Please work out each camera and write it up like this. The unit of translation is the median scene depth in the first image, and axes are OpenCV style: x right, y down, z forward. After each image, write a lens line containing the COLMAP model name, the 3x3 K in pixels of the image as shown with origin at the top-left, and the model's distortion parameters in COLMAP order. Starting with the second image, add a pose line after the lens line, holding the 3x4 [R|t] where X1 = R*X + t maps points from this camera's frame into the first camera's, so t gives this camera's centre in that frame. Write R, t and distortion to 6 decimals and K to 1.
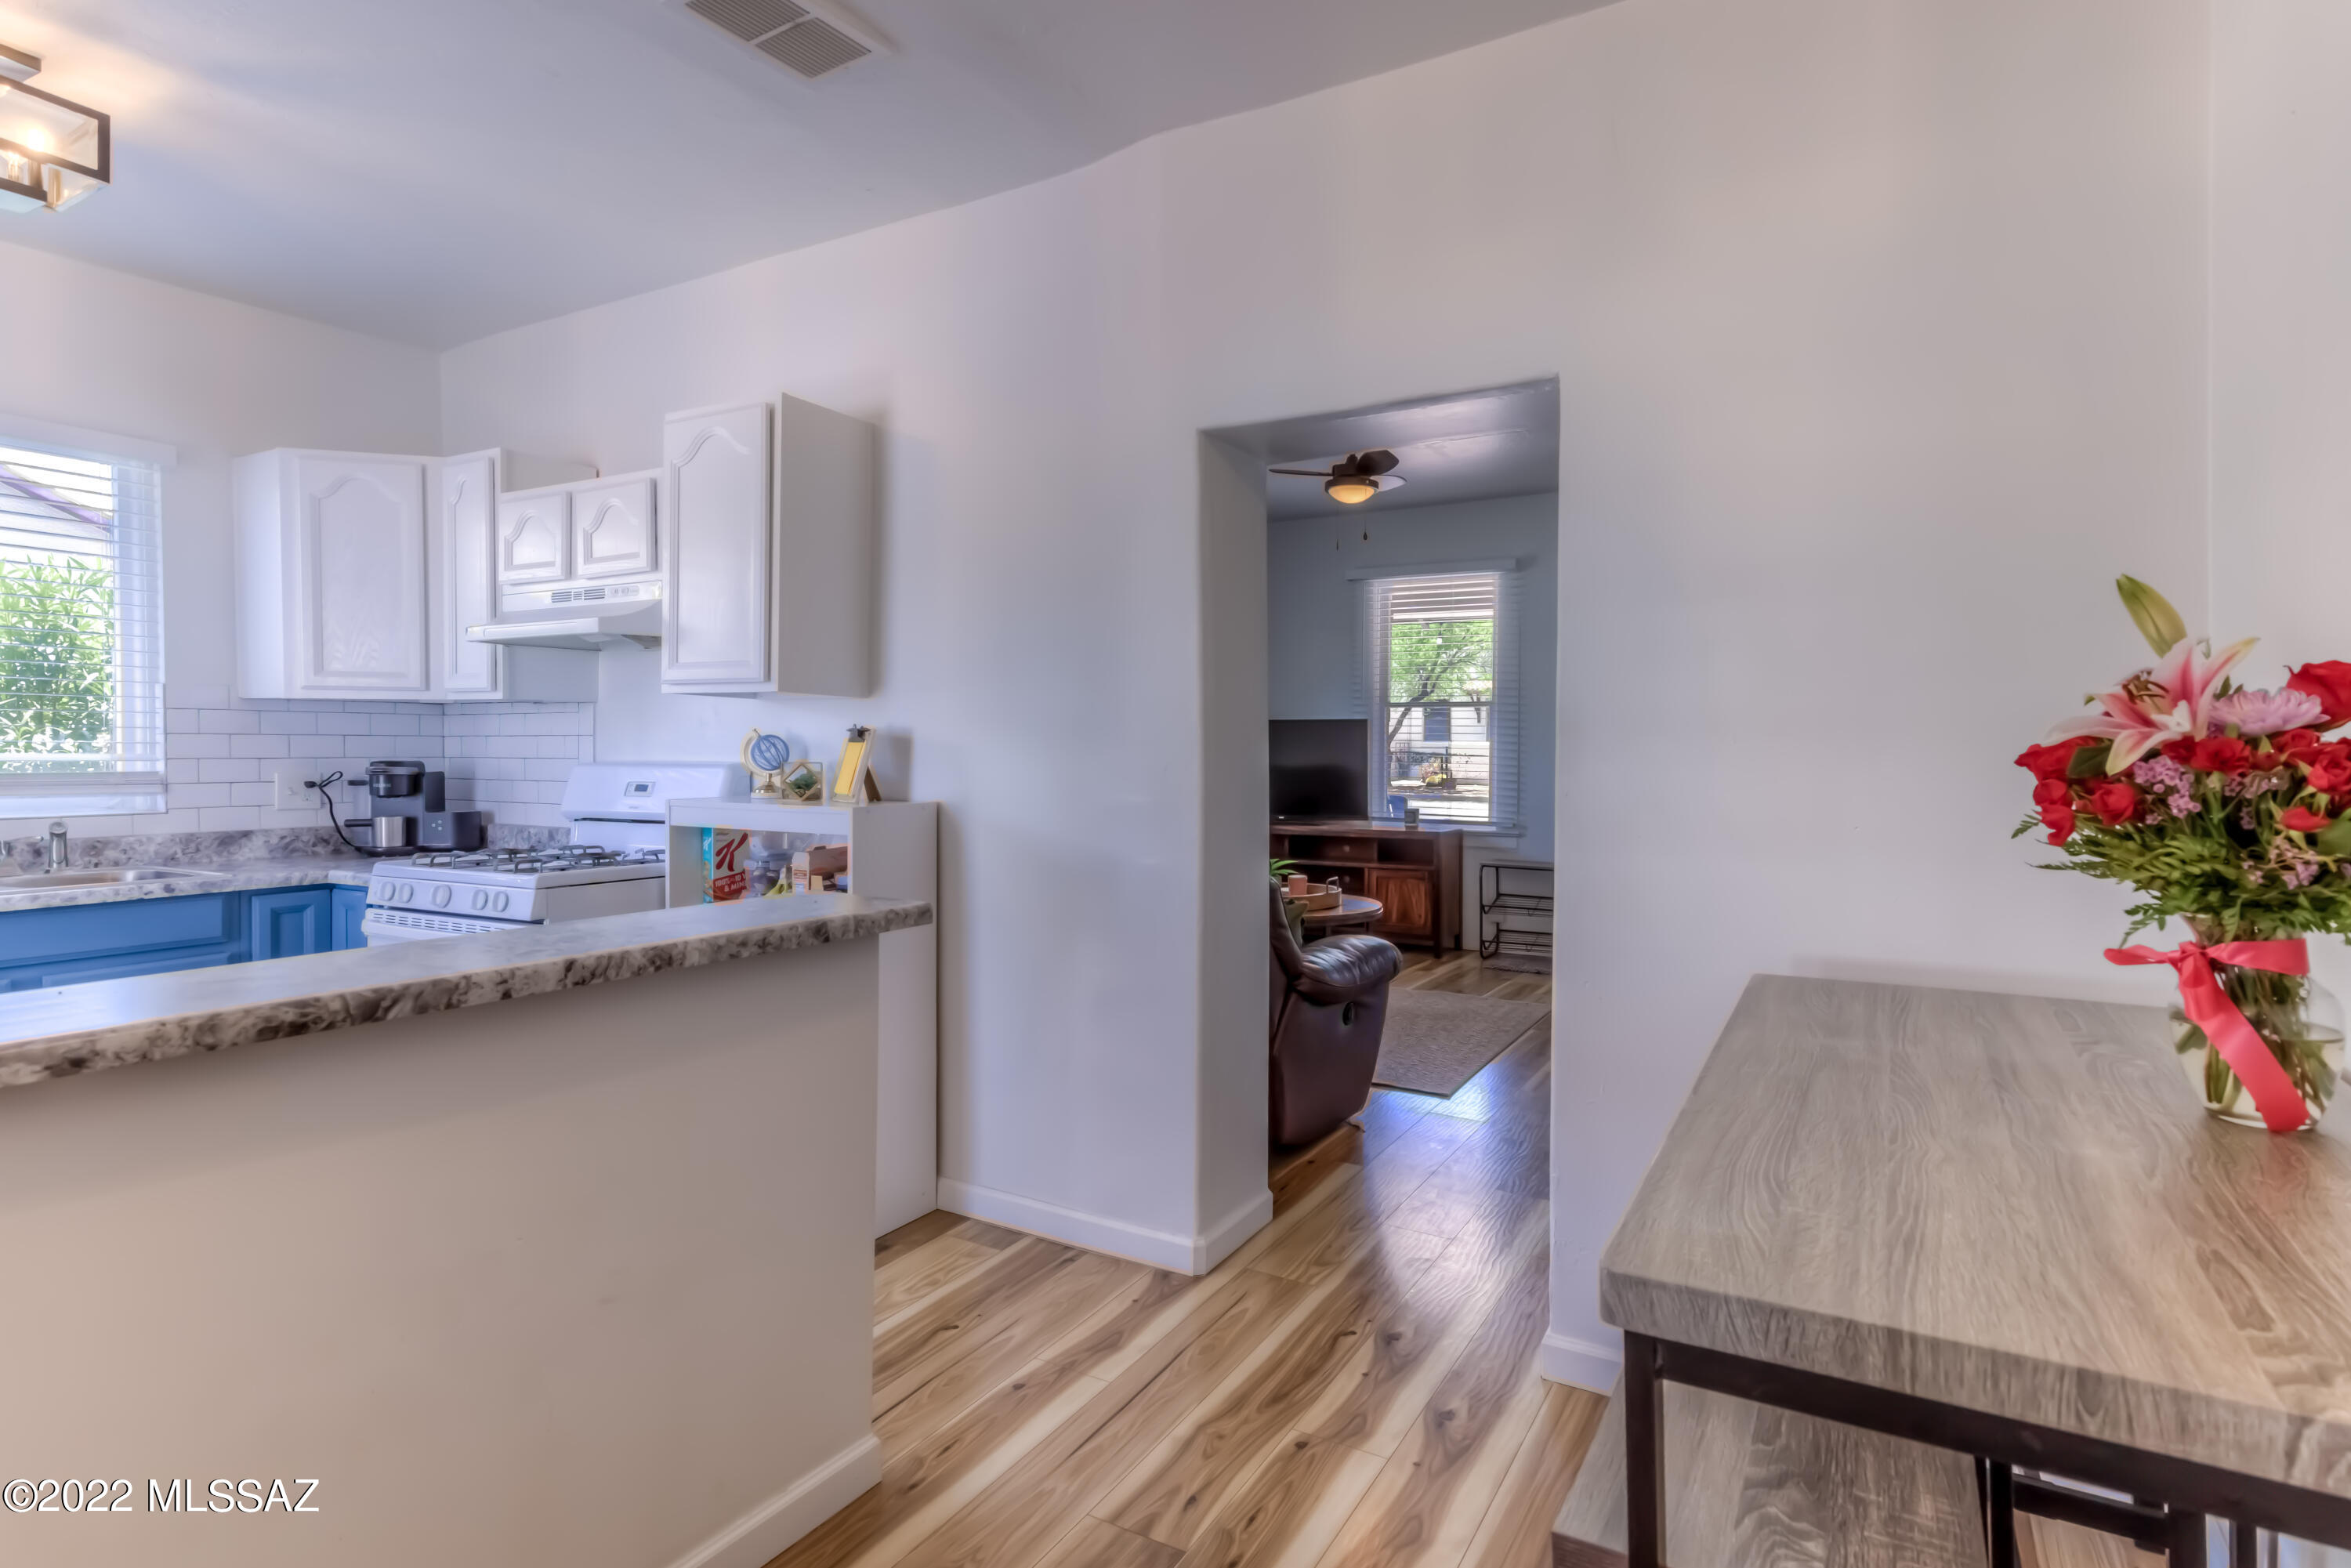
lens RADIAL K [[1180.1, 0, 1277.0], [0, 1180.1, 782.8], [0, 0, 1]] dist [0.002783, 0.001702]
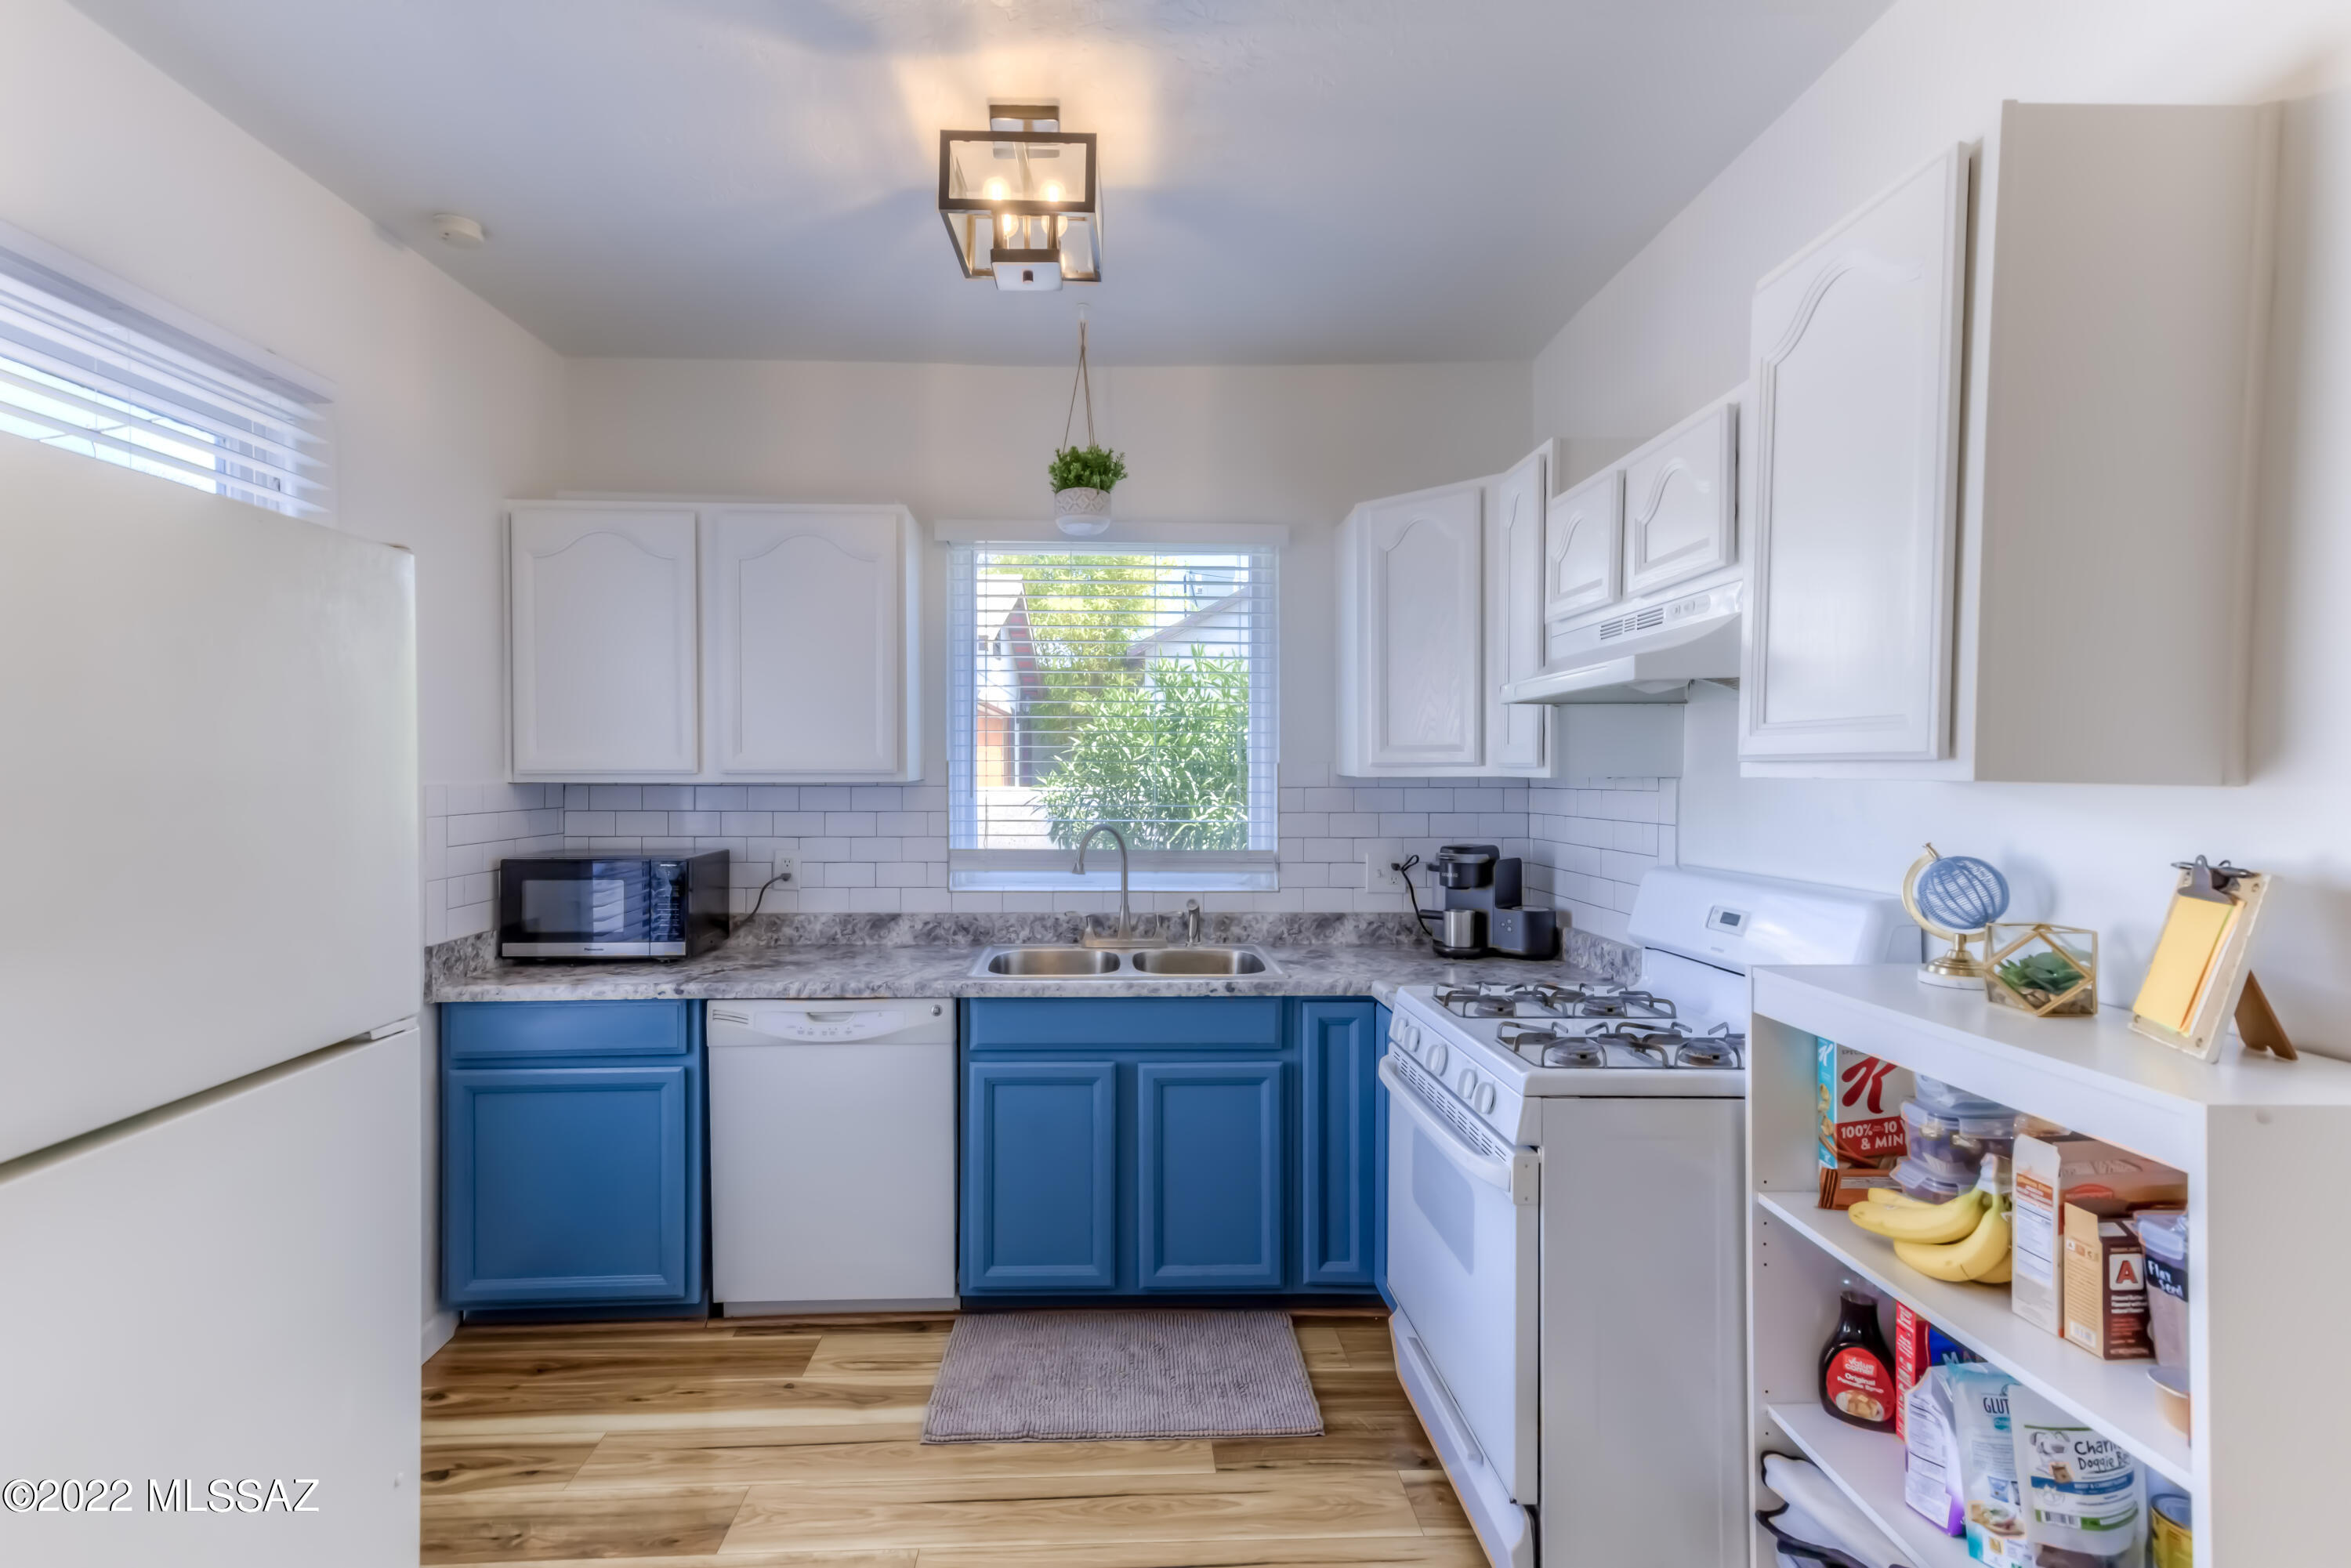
lens RADIAL K [[1120.1, 0, 1124.6], [0, 1120.1, 779.3], [0, 0, 1]] dist [0.024422, 0.000533]
pose [[0.482839, -0.000890, -0.875709, -0.169428], [-0.023839, 0.999616, -0.014160, -0.053937], [0.875385, 0.027713, 0.482632, 0.429389]]
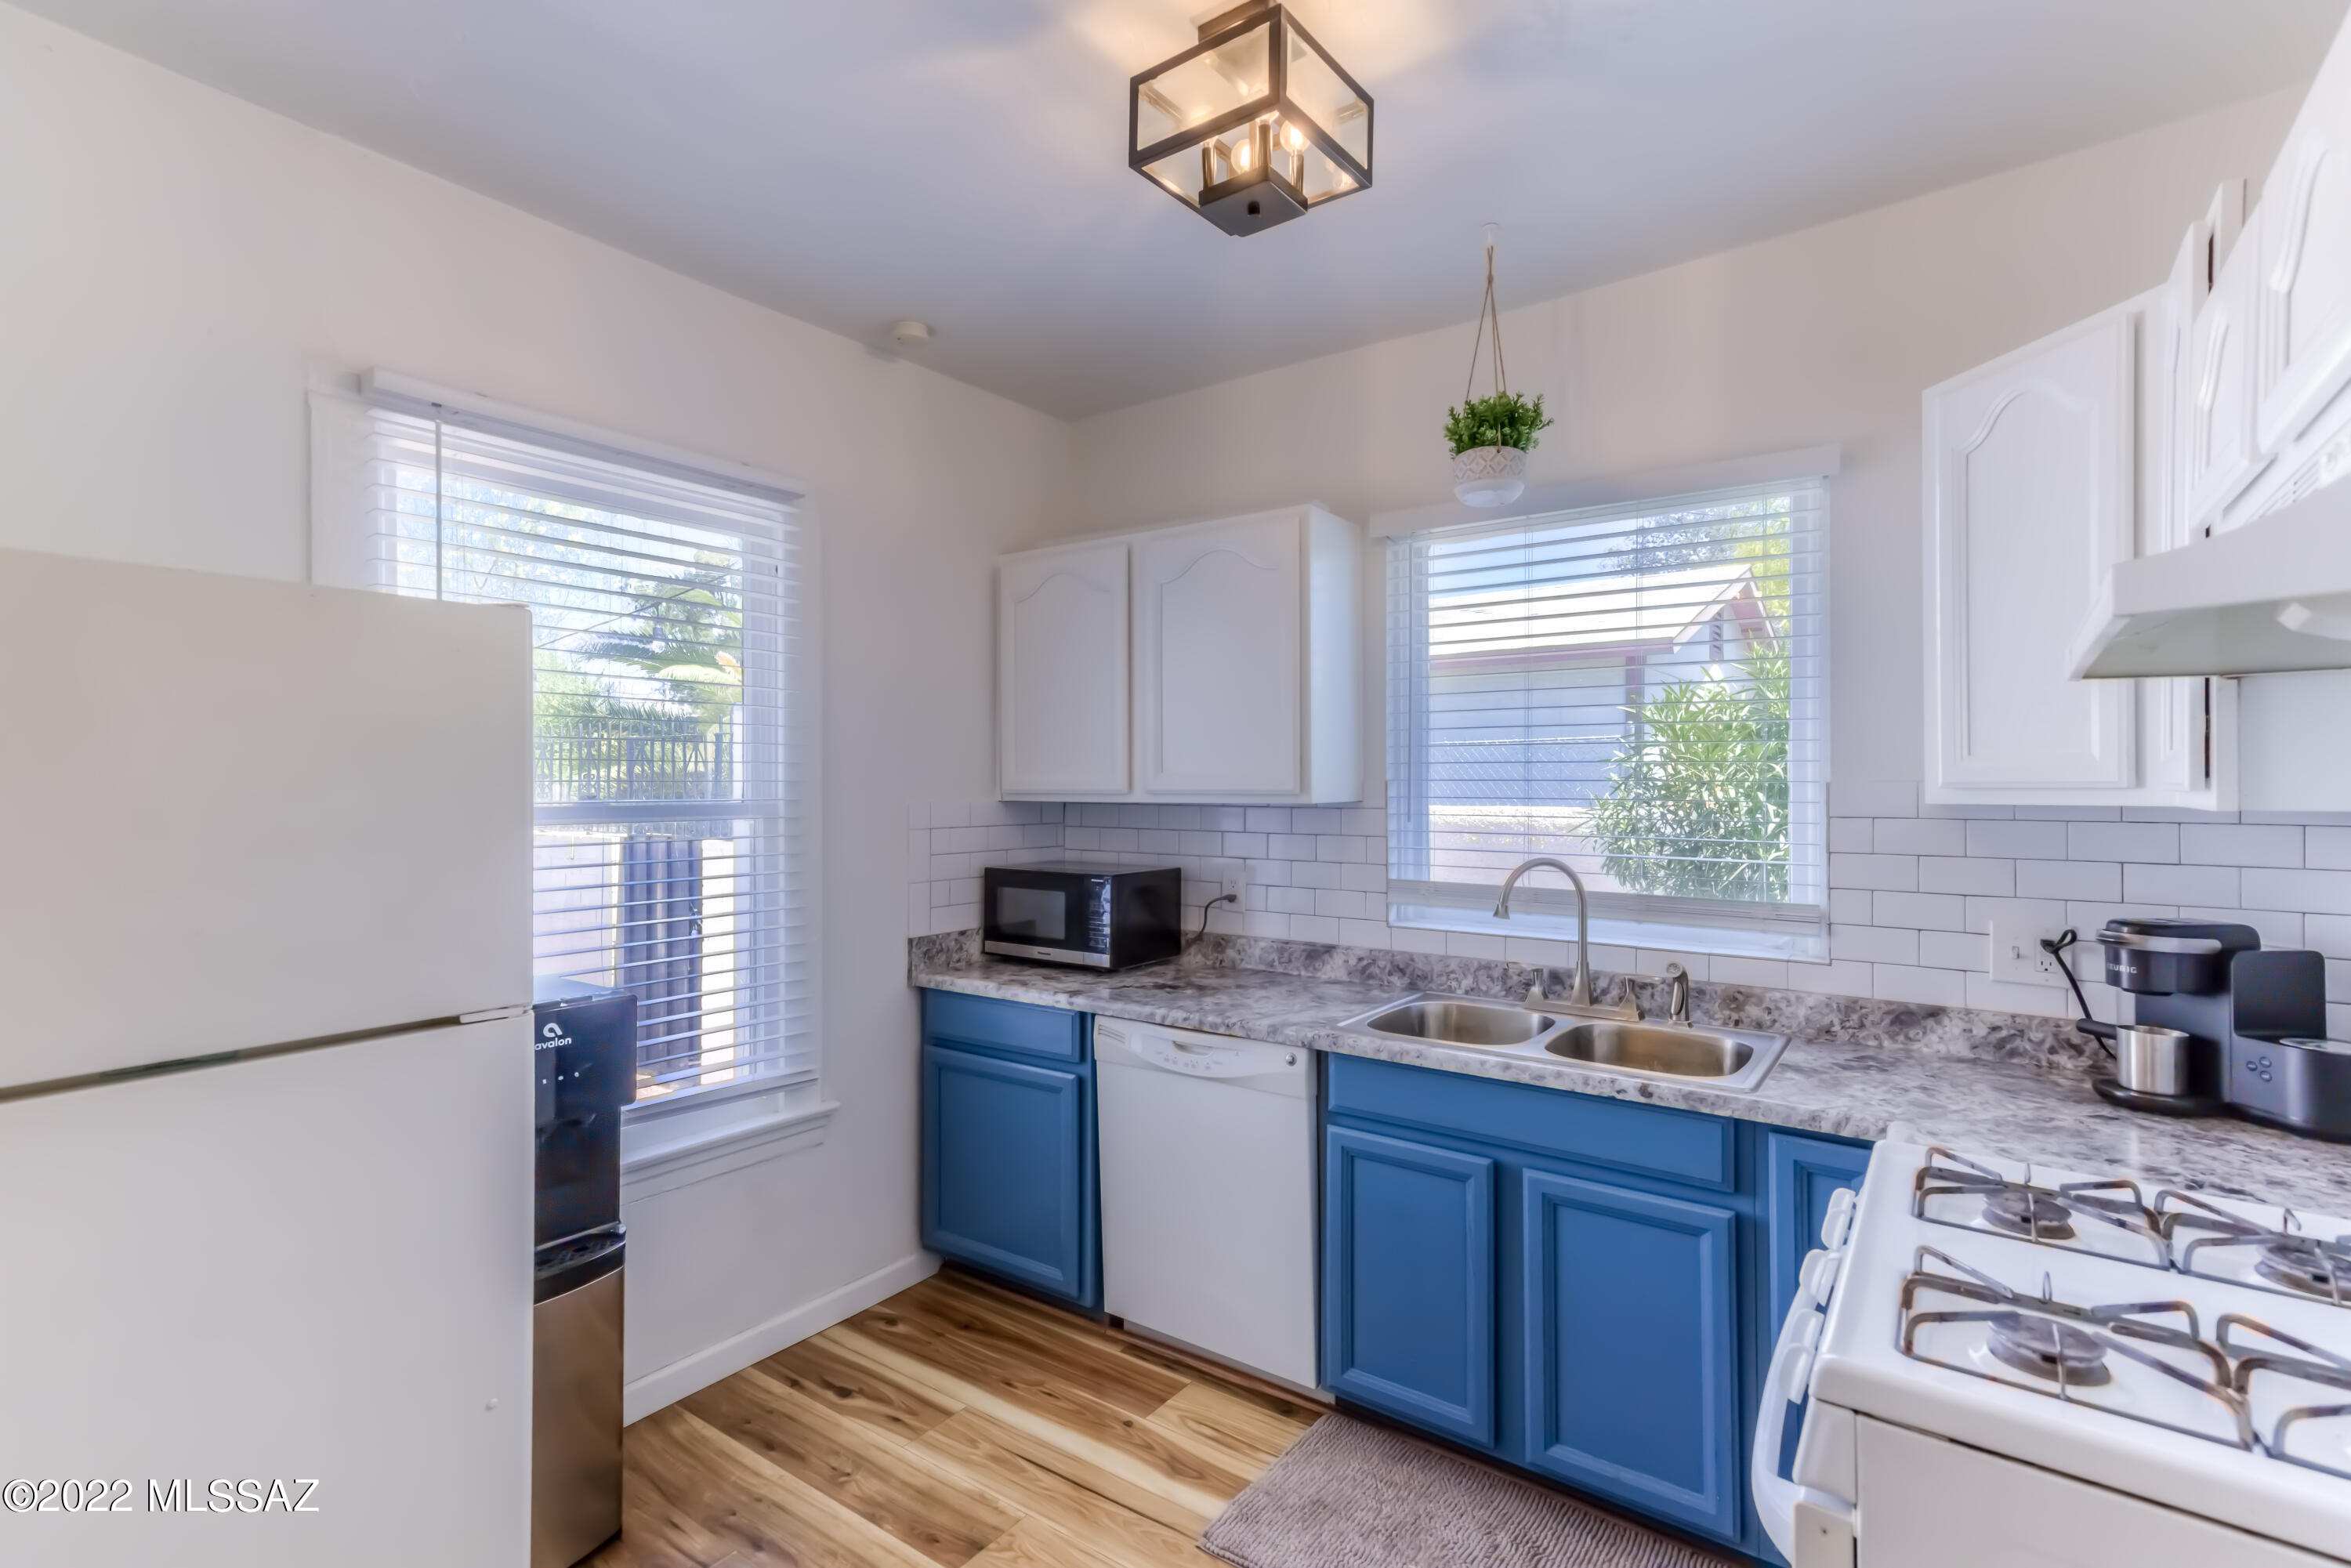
lens RADIAL K [[1081.5, 0, 1134.2], [0, 1081.5, 779.9], [0, 0, 1]] dist [0.025265, 0.000372]
pose [[-0.154351, -0.014040, -0.987916, -0.229643], [-0.032718, 0.999423, -0.009092, -0.066112], [0.987474, 0.030919, -0.154721, 0.697331]]
